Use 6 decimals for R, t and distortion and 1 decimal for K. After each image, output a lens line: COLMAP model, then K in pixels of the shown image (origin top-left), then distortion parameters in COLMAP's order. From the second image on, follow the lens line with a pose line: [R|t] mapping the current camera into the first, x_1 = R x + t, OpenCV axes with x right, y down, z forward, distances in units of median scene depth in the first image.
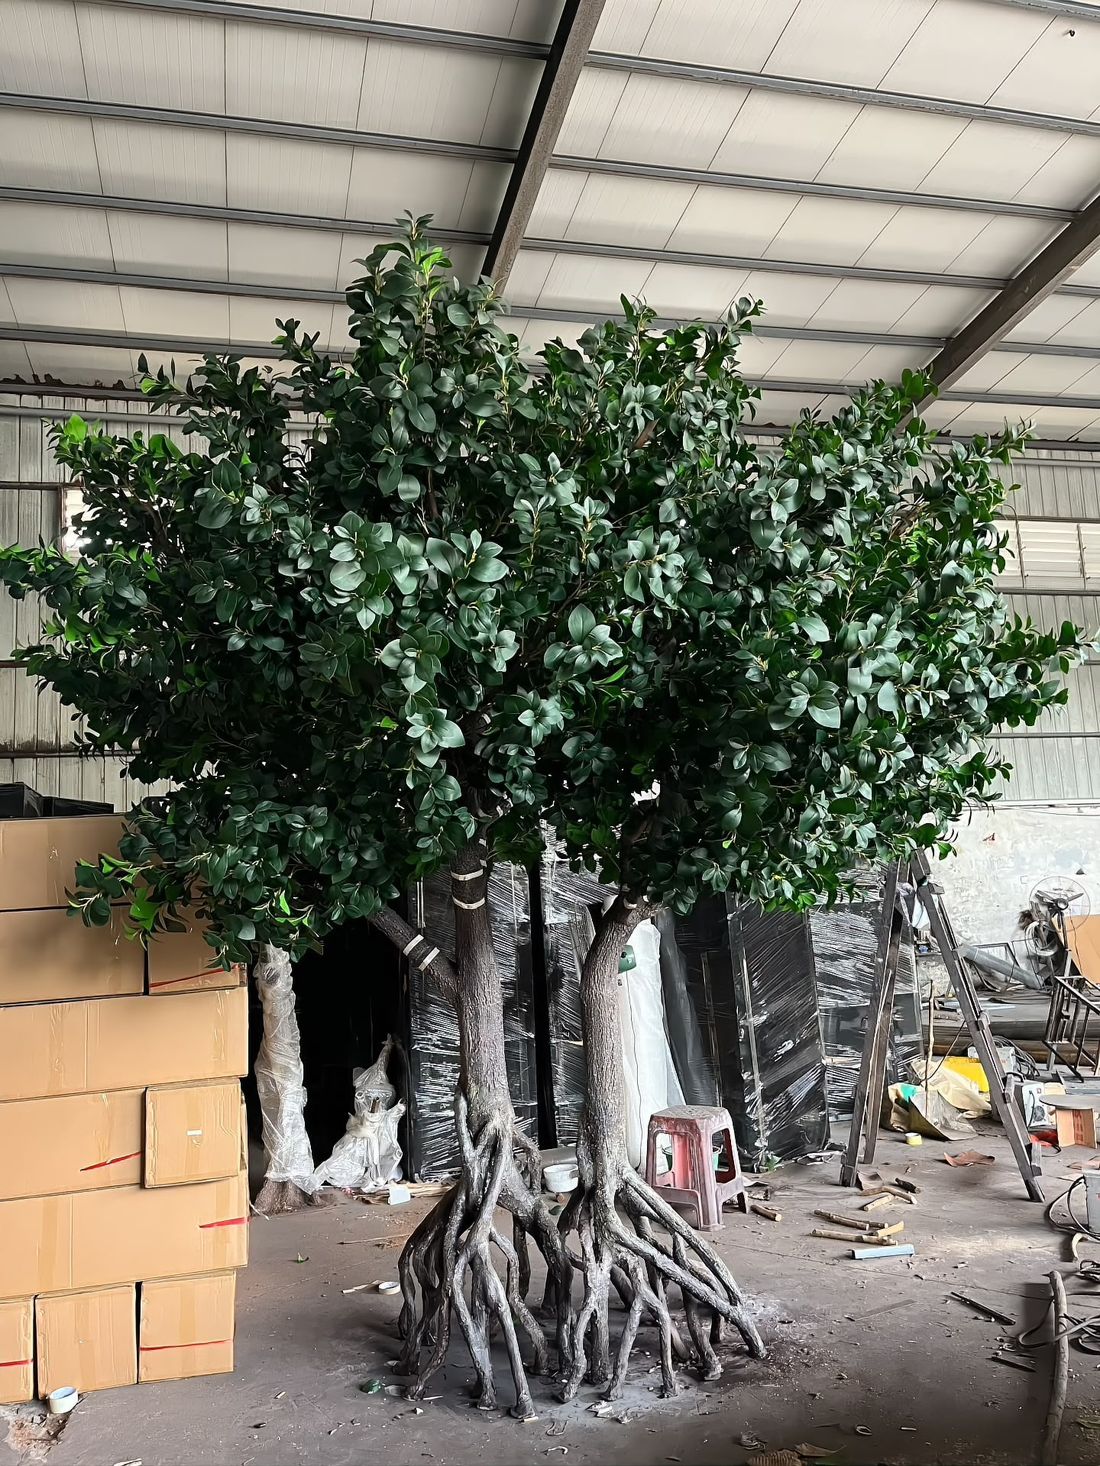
lens RADIAL K [[1114.9, 0, 549.1], [0, 1114.9, 726.8], [0, 0, 1]] dist [0.024804, -0.010807]
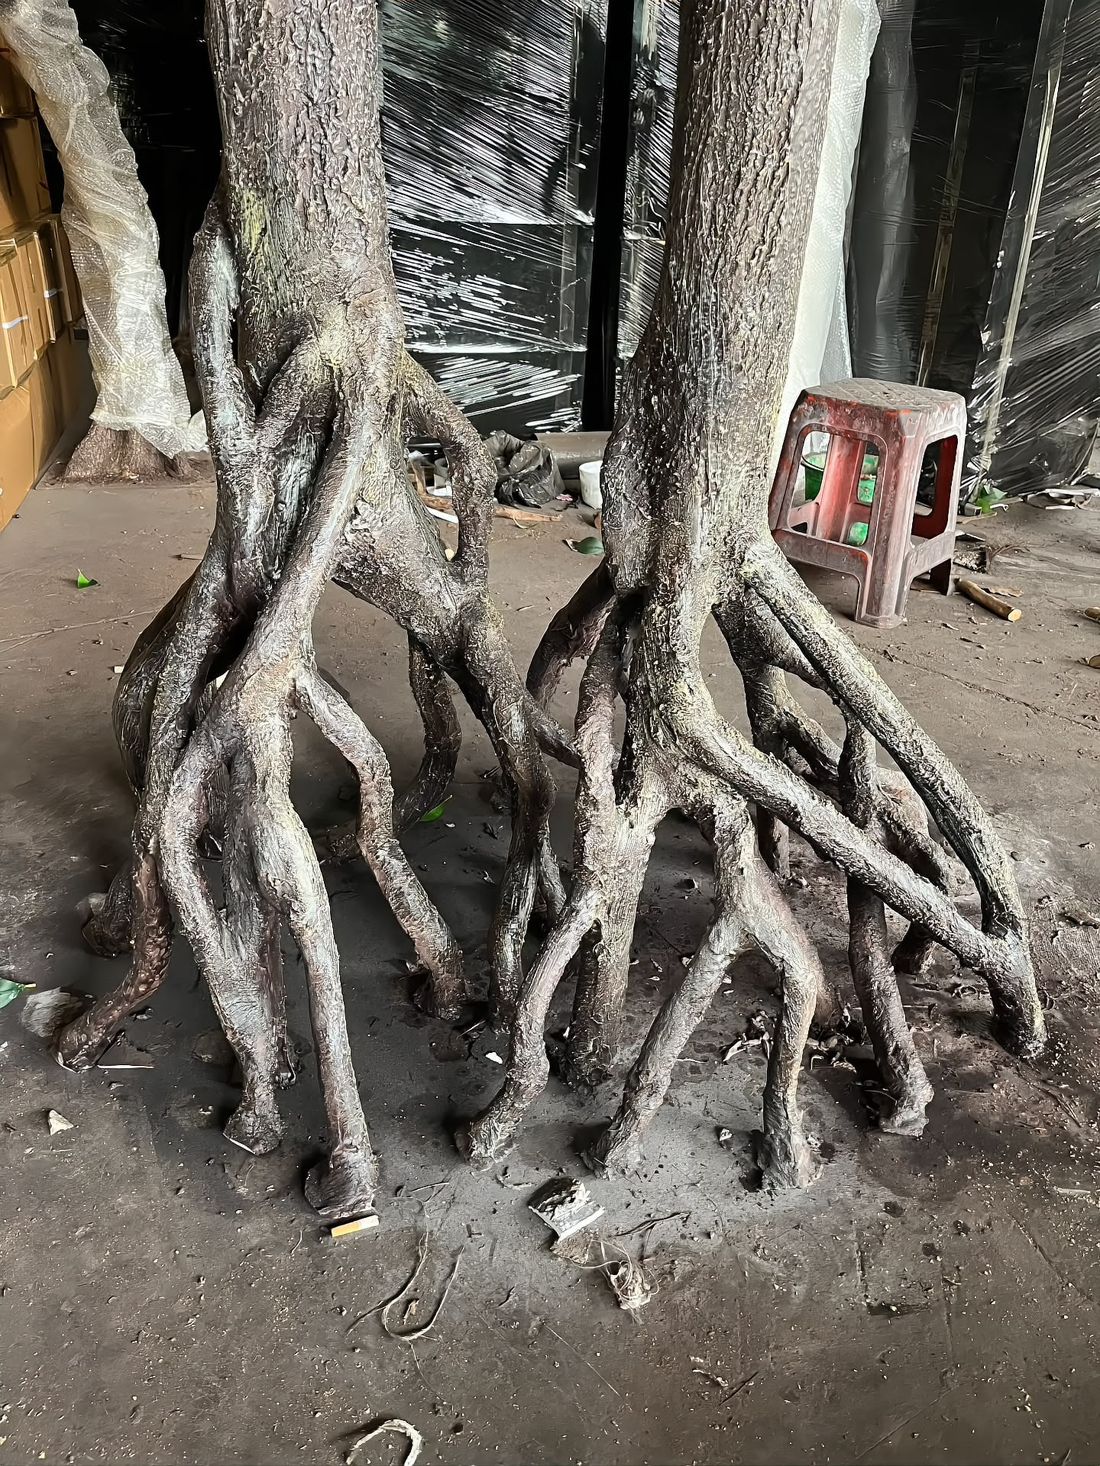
lens RADIAL K [[1114.9, 0, 550.9], [0, 1114.9, 729.3], [0, 0, 1]] dist [0.024804, -0.010807]
pose [[0.991006, 0.127055, -0.041989, 0.032039], [-0.077208, 0.799201, 0.596084, 0.256659], [0.109294, -0.587481, 0.801823, 0.717023]]
